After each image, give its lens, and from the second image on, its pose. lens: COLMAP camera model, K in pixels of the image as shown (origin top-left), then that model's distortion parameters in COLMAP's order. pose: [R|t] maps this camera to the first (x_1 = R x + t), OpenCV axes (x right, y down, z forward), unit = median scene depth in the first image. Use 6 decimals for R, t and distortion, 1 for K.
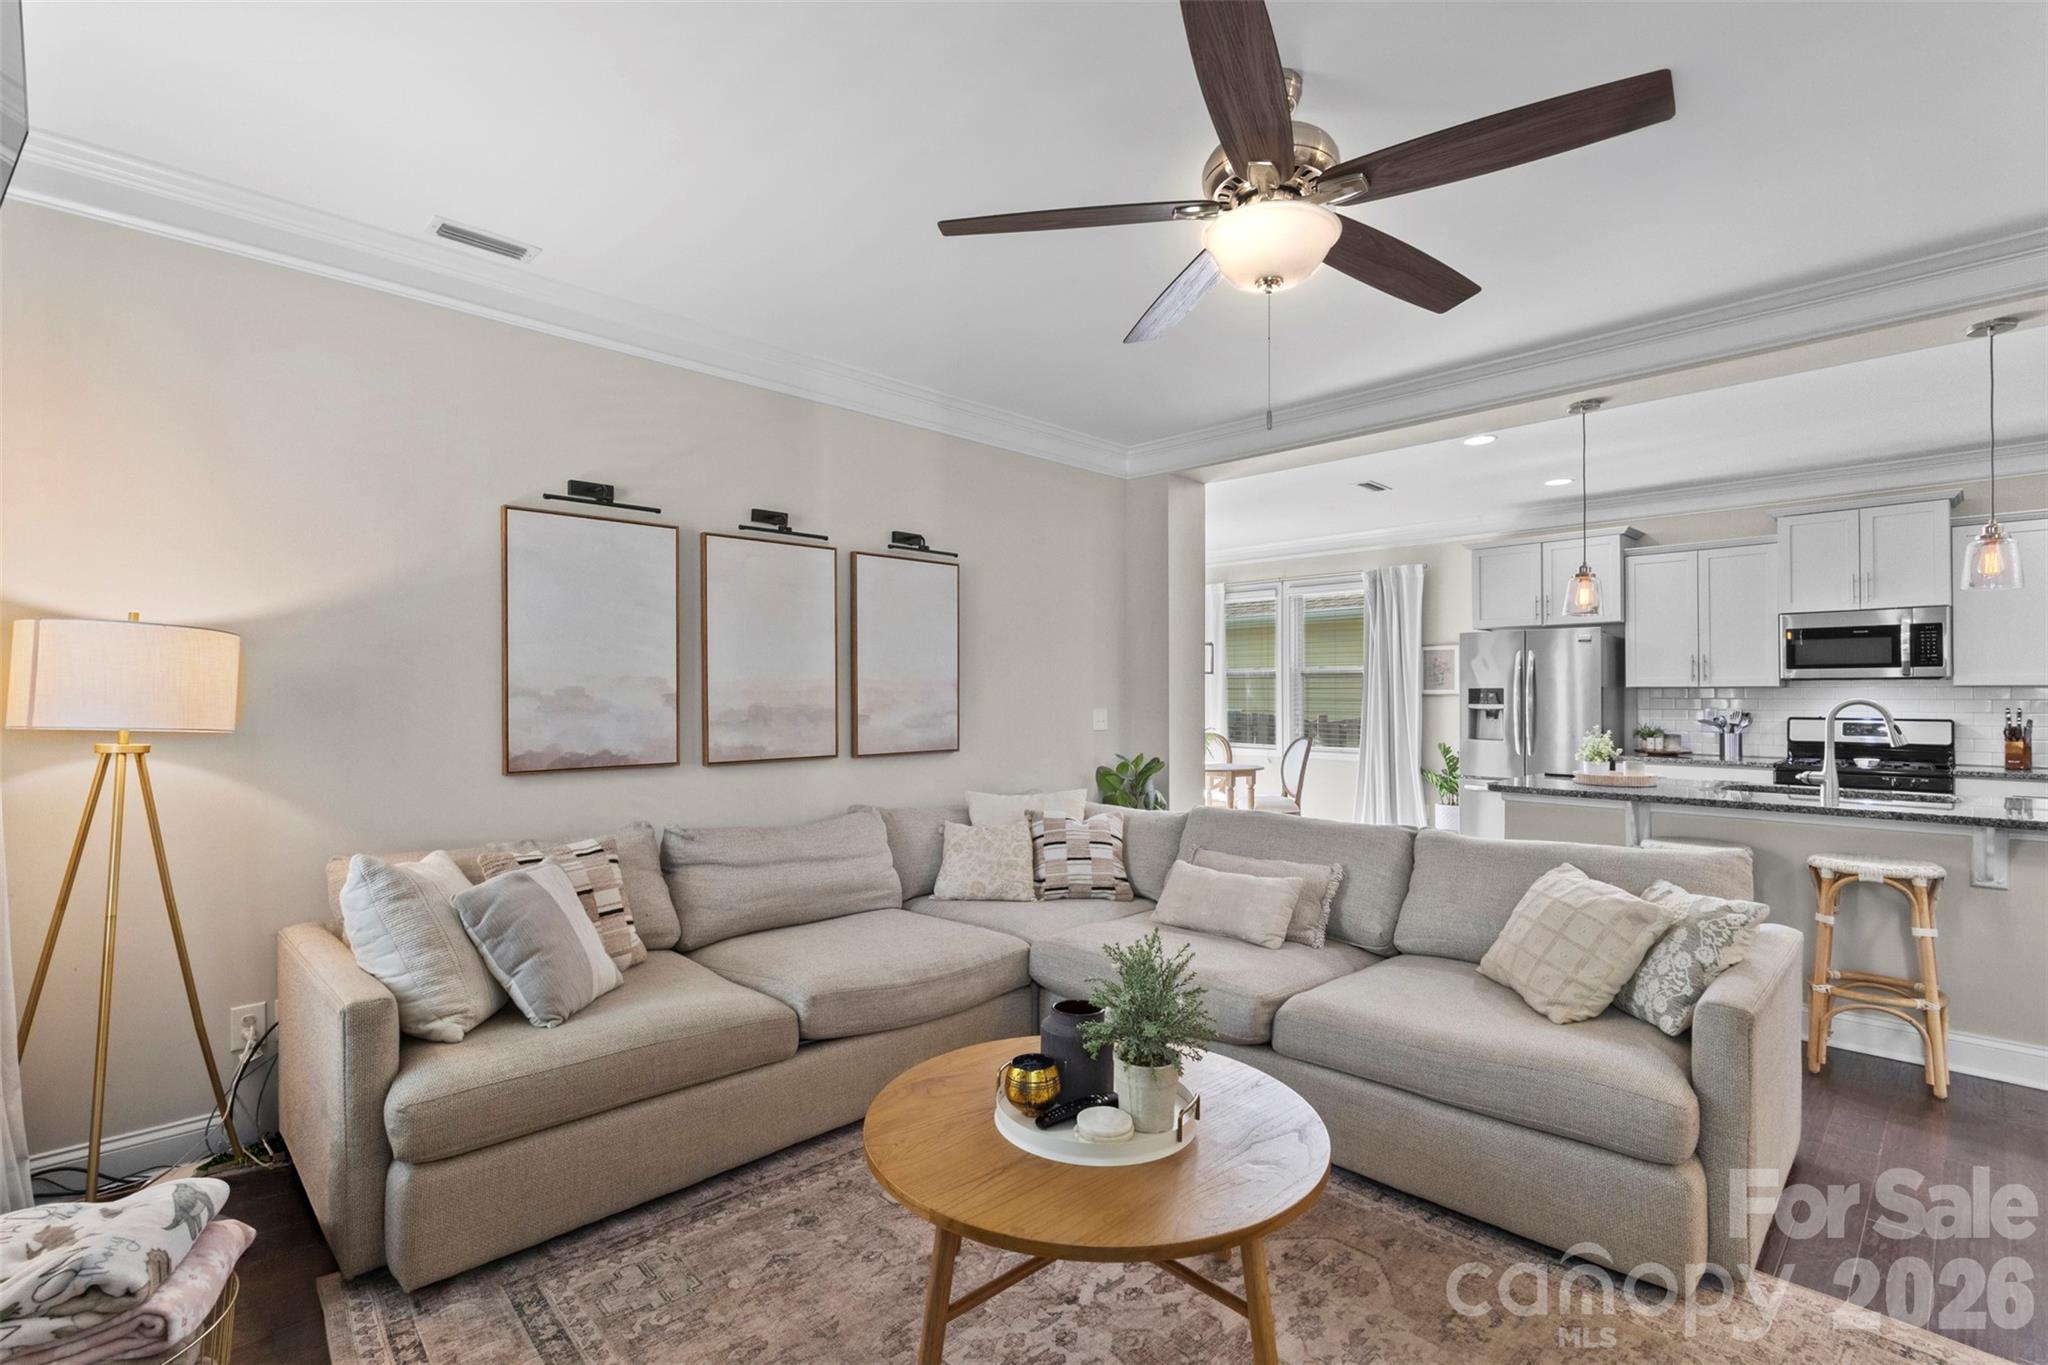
lens RADIAL K [[947.6, 0, 1014.7], [0, 947.6, 693.4], [0, 0, 1]] dist [0.003863, 0.004991]
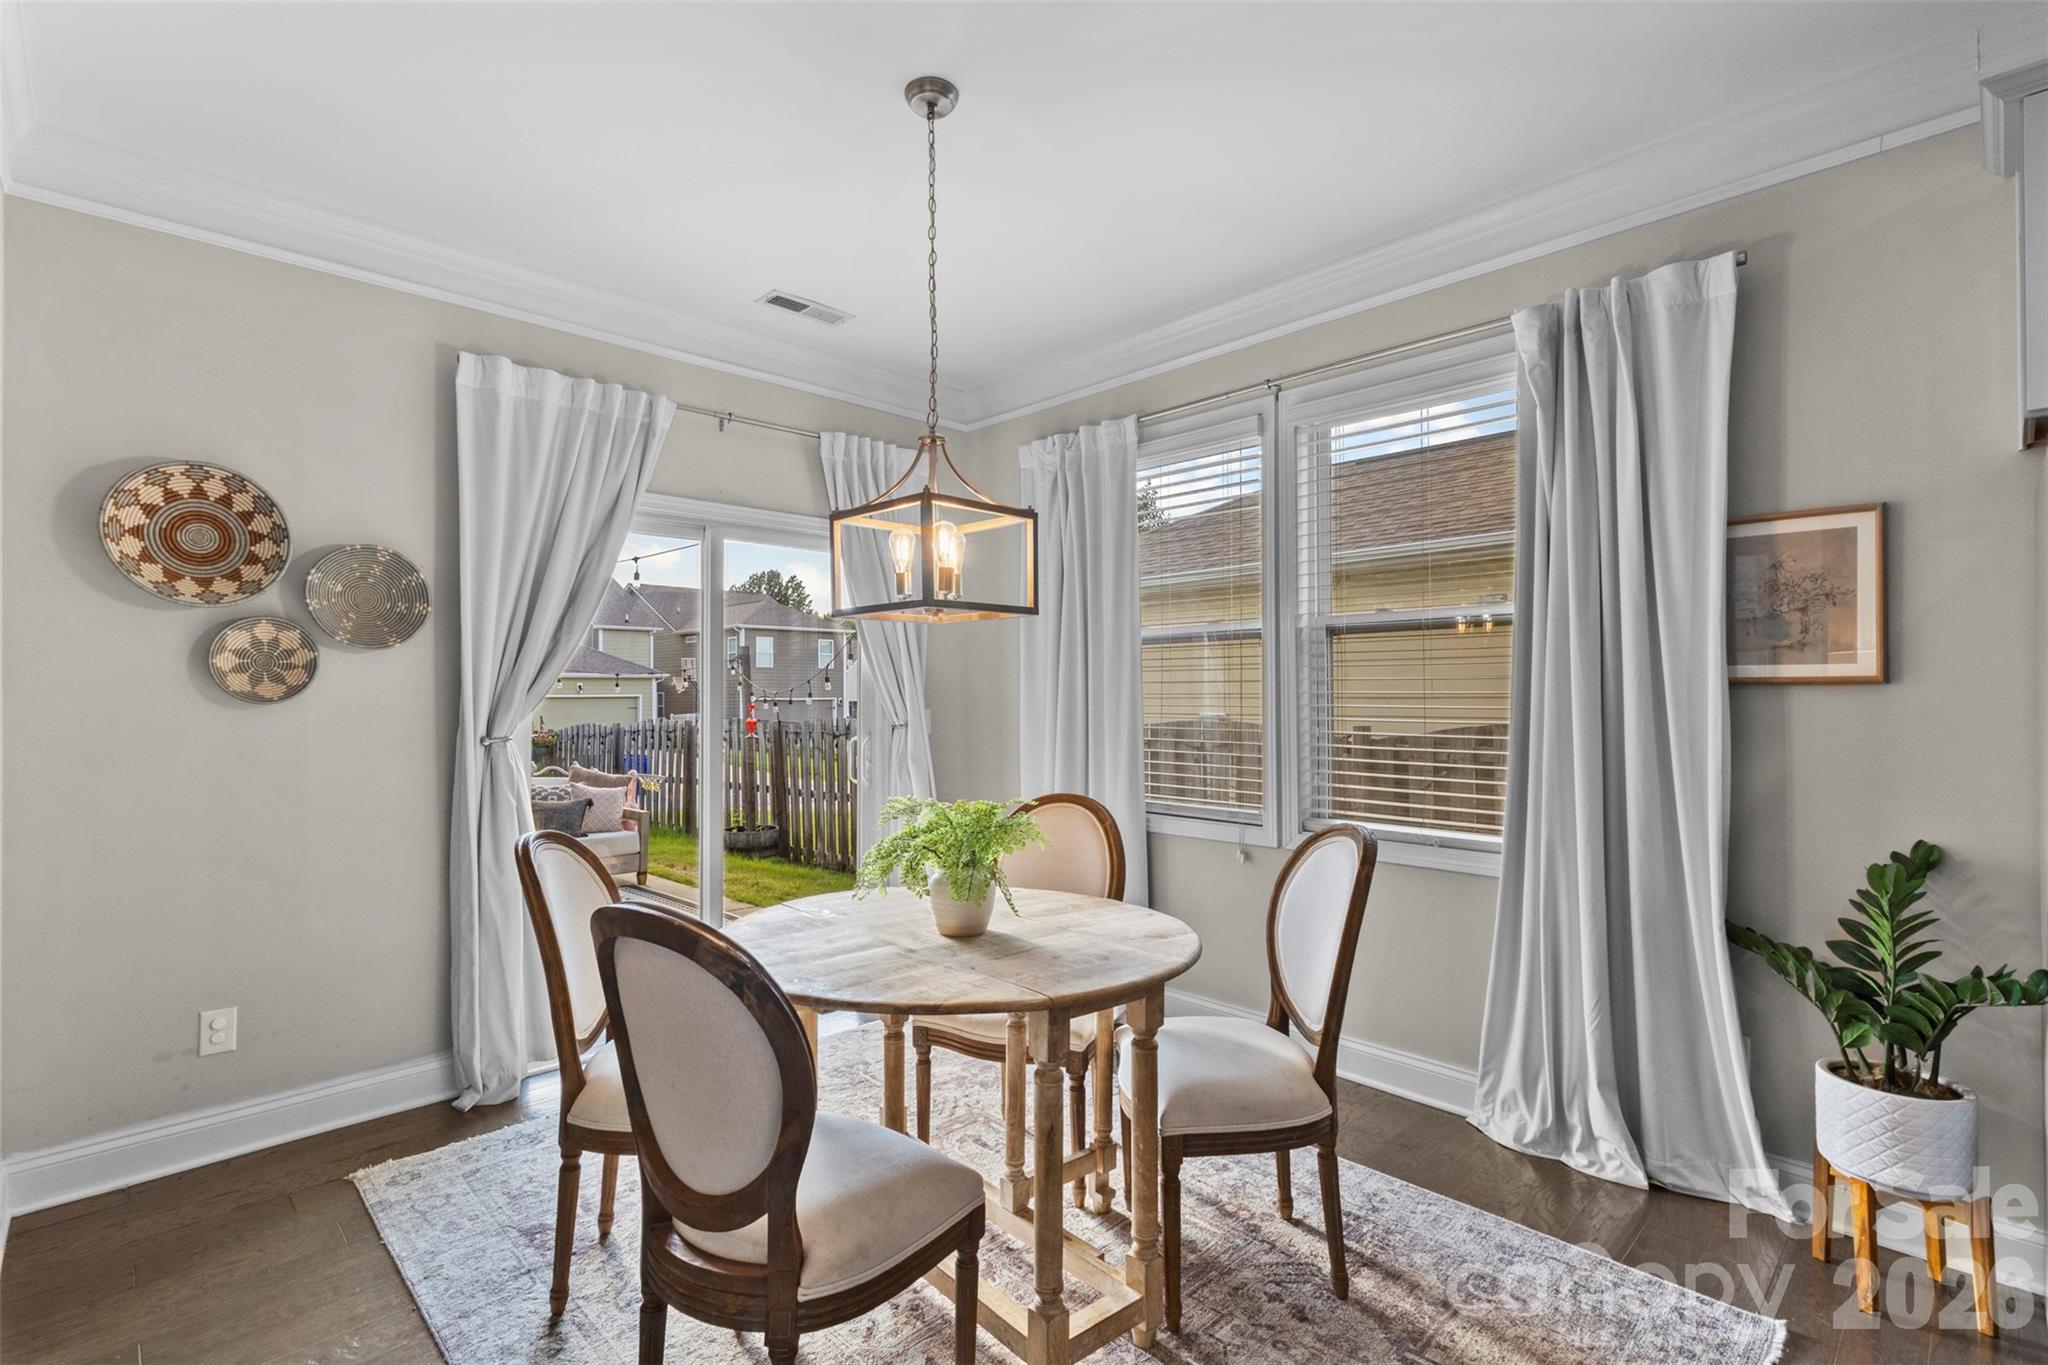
lens RADIAL K [[947.6, 0, 1014.7], [0, 947.6, 693.4], [0, 0, 1]] dist [0.003863, 0.004991]
pose [[0.999782, -0.008641, -0.019003, 0.344217], [0.008723, 0.999953, 0.004257, 0.003451], [0.018965, -0.004422, 0.999810, 1.160867]]
